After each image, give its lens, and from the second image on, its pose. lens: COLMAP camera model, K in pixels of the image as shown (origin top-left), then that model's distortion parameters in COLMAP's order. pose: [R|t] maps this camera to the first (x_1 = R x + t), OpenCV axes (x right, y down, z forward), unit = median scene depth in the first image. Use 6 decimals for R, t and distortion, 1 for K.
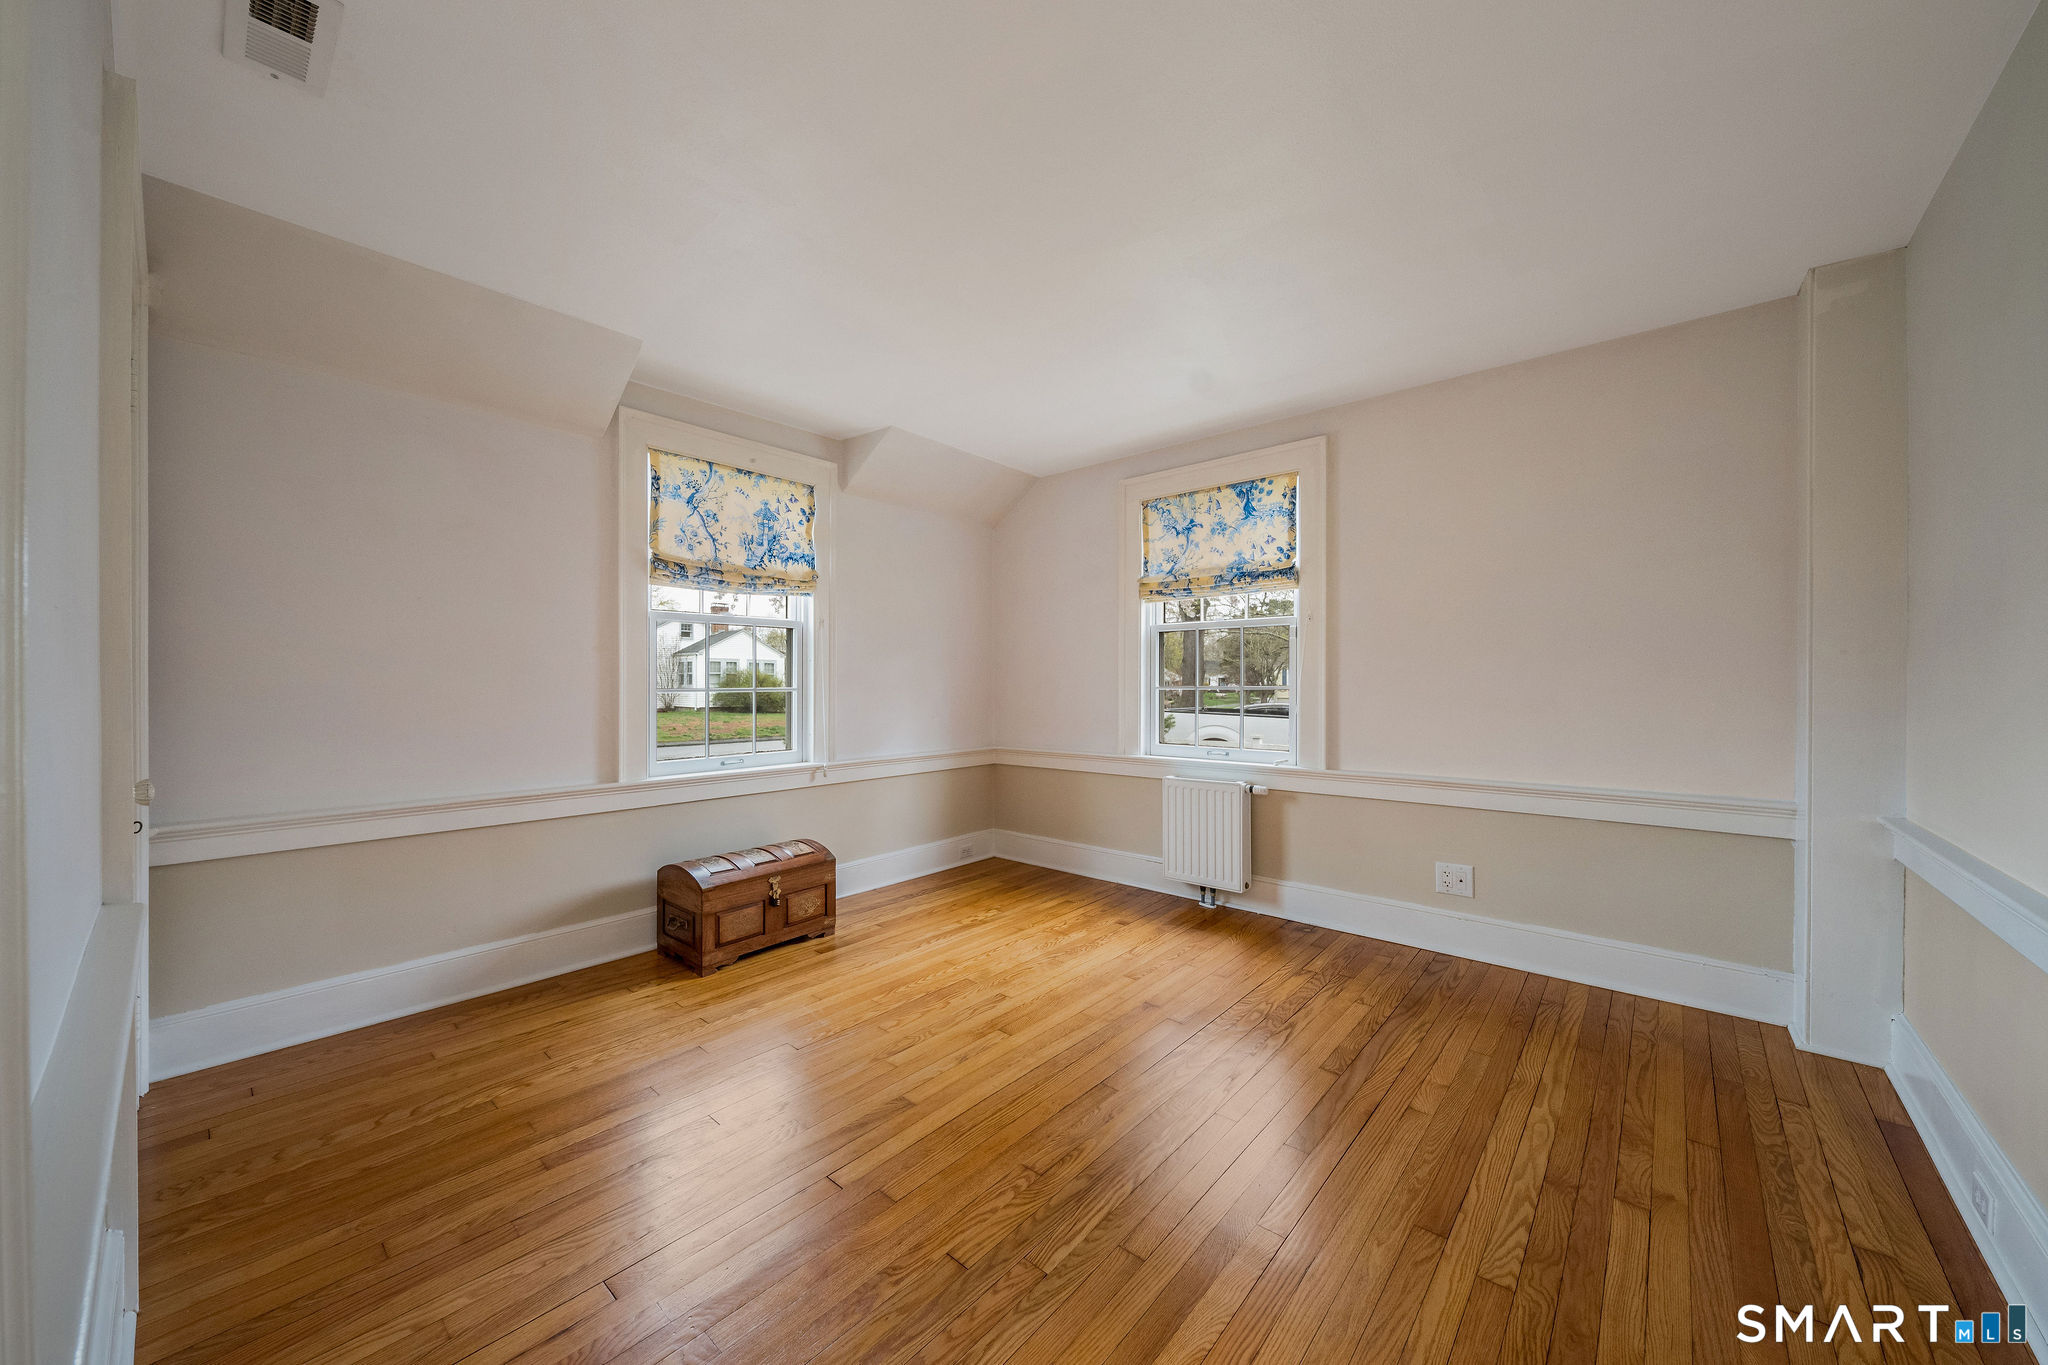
lens RADIAL K [[739.7, 0, 918.2], [0, 739.7, 682.3], [0, 0, 1]] dist [0.011081, 0.000063]
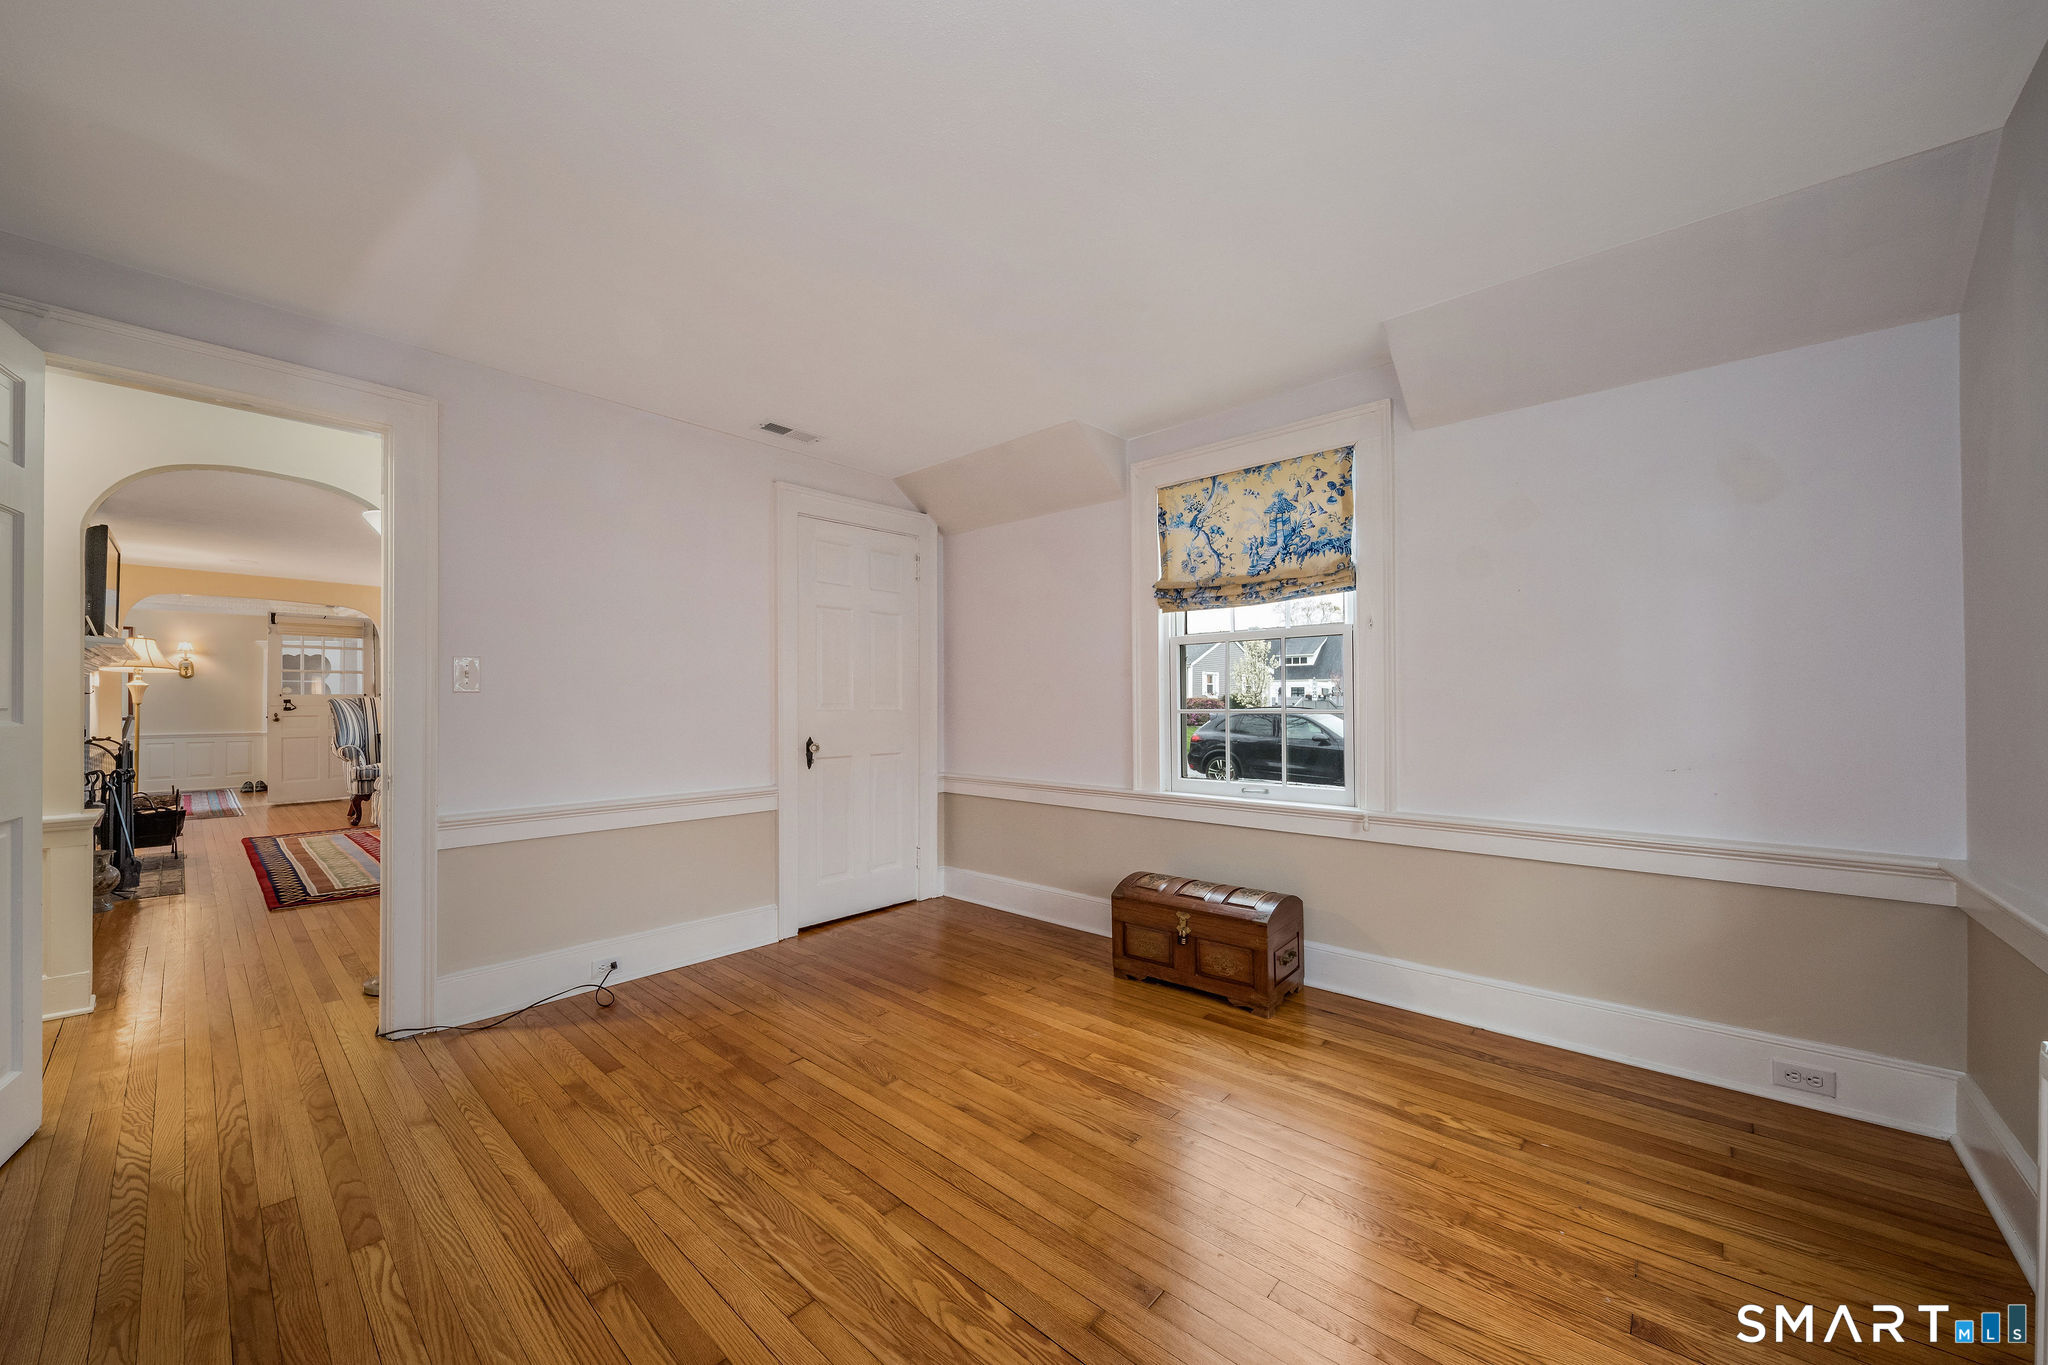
lens RADIAL K [[747.2, 0, 1023.0], [0, 747.2, 700.4], [0, 0, 1]] dist [-0.000505, -0.000097]
pose [[0.055190, -0.006913, -0.998452, 0.675903], [0.000612, 0.999976, -0.006890, 0.002886], [0.998476, -0.000231, 0.055193, 0.691885]]
